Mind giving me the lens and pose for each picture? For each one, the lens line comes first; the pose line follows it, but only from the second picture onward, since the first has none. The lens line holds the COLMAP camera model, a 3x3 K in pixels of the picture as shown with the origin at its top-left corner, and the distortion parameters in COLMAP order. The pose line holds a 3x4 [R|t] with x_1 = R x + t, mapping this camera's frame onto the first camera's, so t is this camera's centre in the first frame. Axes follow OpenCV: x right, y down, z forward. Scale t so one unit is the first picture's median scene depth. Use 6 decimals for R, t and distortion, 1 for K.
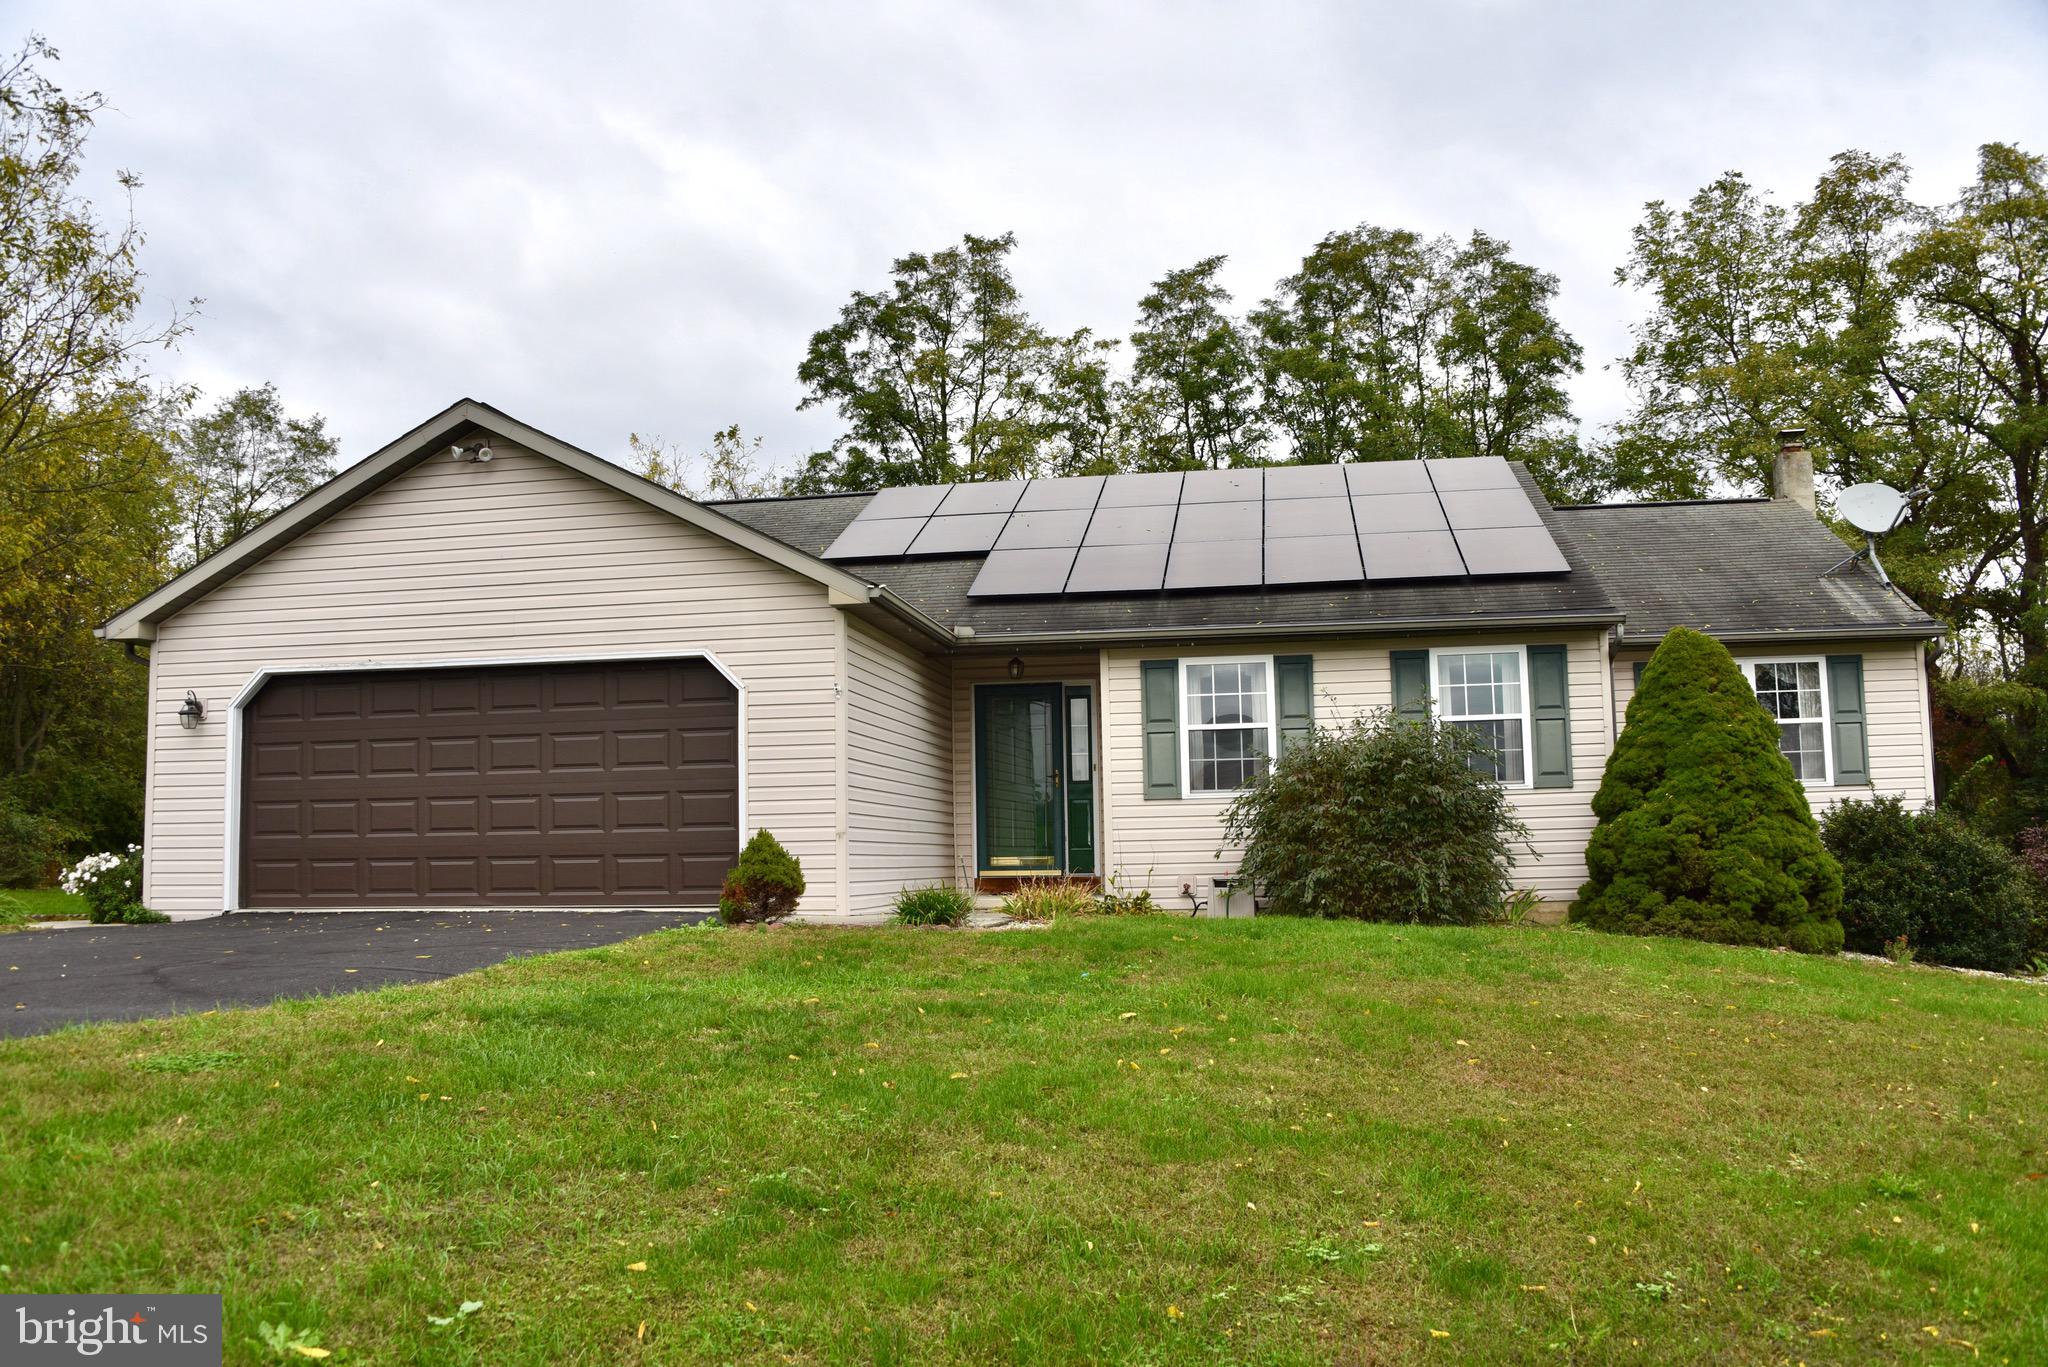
lens RADIAL K [[1635.9, 0, 1013.4], [0, 1635.9, 681.0], [0, 0, 1]] dist [-0.154993, 0.096442]
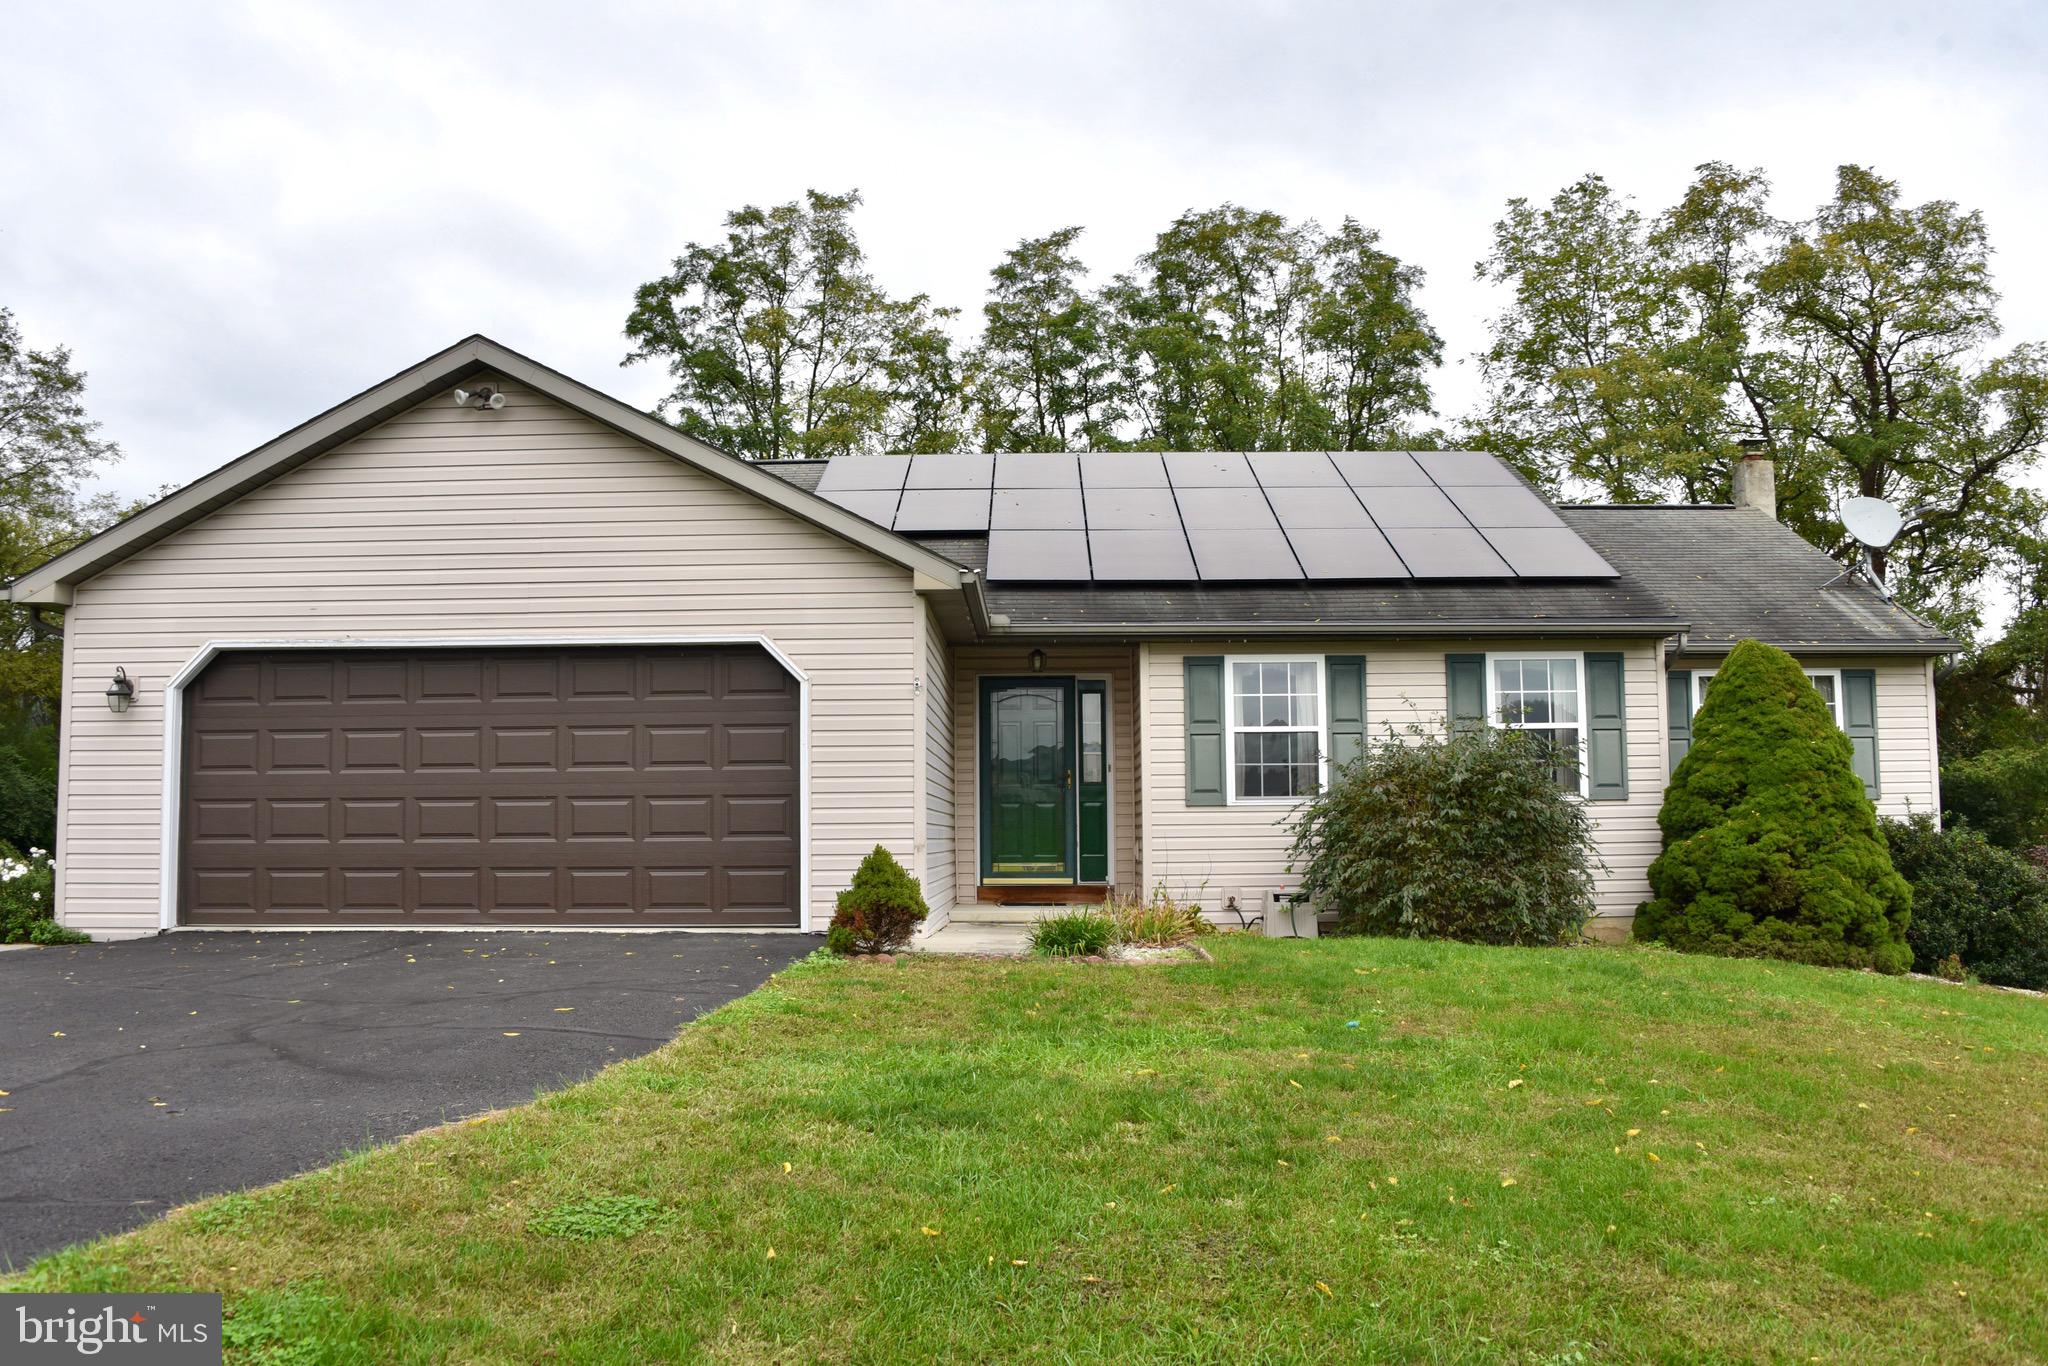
lens RADIAL K [[1661.5, 0, 1009.0], [0, 1661.5, 692.2], [0, 0, 1]] dist [-0.153119, 0.091220]
pose [[0.988347, 0.022728, 0.150511, -0.161948], [-0.025982, 0.999469, 0.019687, -0.008195], [-0.149983, -0.023368, 0.988412, 0.080451]]
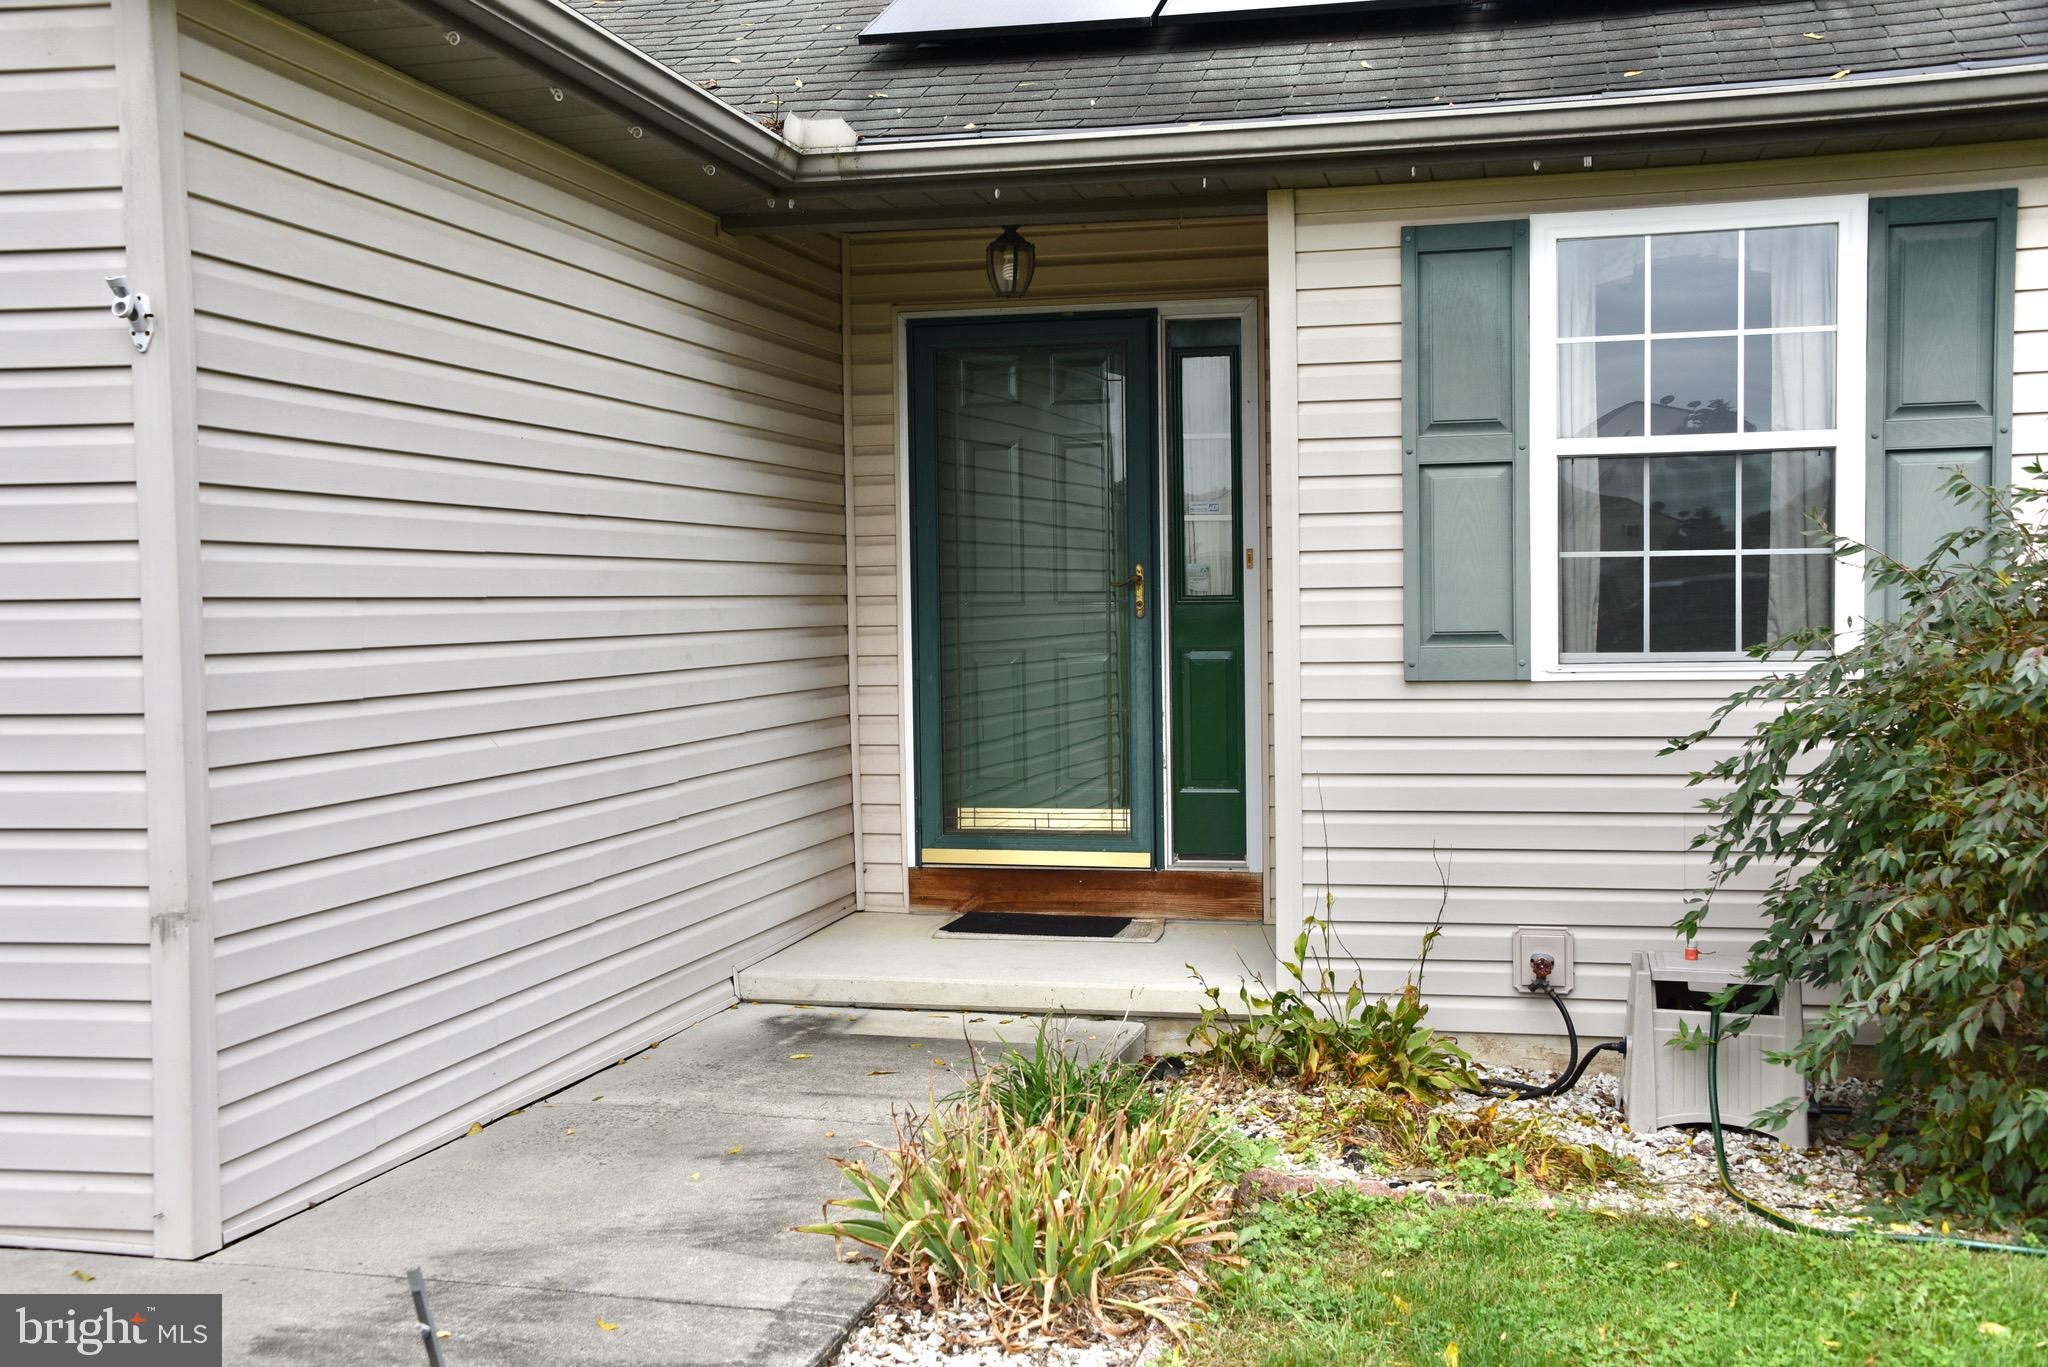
lens RADIAL K [[2272.5, 0, 1014.6], [0, 2272.5, 682.6], [0, 0, 1]] dist [0.105222, -0.003348]
pose [[0.998079, 0.004199, -0.061817, 0.032376], [0.004935, 0.989145, 0.146862, 0.008585], [0.061762, -0.146884, 0.987224, 0.559996]]
